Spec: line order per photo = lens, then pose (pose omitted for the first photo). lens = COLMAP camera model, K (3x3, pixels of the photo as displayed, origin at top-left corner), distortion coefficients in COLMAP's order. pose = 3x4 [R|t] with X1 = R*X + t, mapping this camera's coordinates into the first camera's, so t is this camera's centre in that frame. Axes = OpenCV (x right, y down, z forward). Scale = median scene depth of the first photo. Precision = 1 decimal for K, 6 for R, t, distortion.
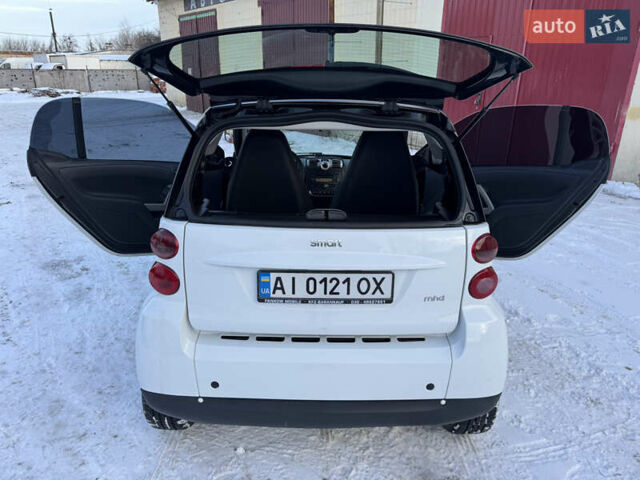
lens RADIAL K [[431.6, 0, 320.0], [0, 431.6, 240.0], [0, 0, 1]] dist [0.087761, -0.102462]
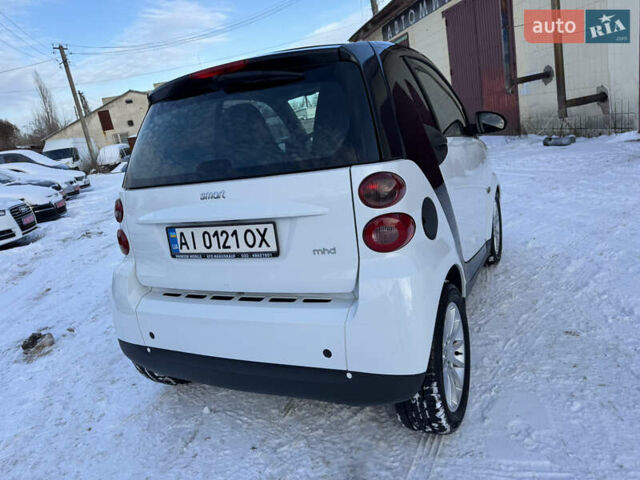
lens RADIAL K [[431.6, 0, 320.0], [0, 431.6, 240.0], [0, 0, 1]] dist [0.087761, -0.102462]
pose [[0.877648, -0.038385, -0.477765, 0.689592], [0.013729, 0.998392, -0.054995, 0.164023], [0.479108, 0.041707, 0.876764, 0.237178]]
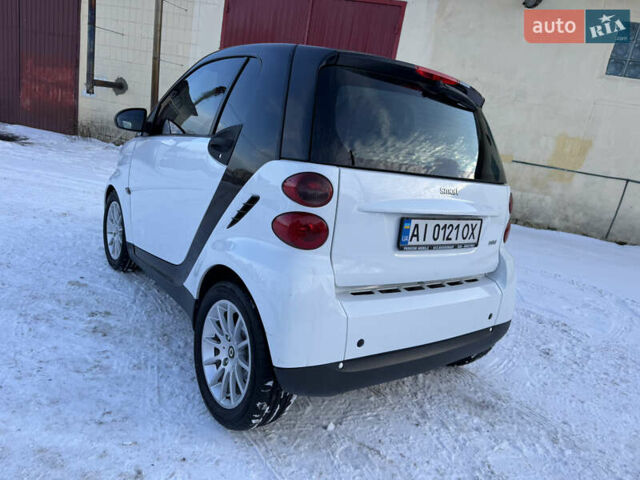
lens RADIAL K [[431.6, 0, 320.0], [0, 431.6, 240.0], [0, 0, 1]] dist [0.087761, -0.102462]
pose [[0.806388, -0.031446, 0.590550, -0.876446], [0.058107, 0.997966, -0.026204, 0.135426], [-0.588525, 0.055446, 0.806575, 0.305401]]
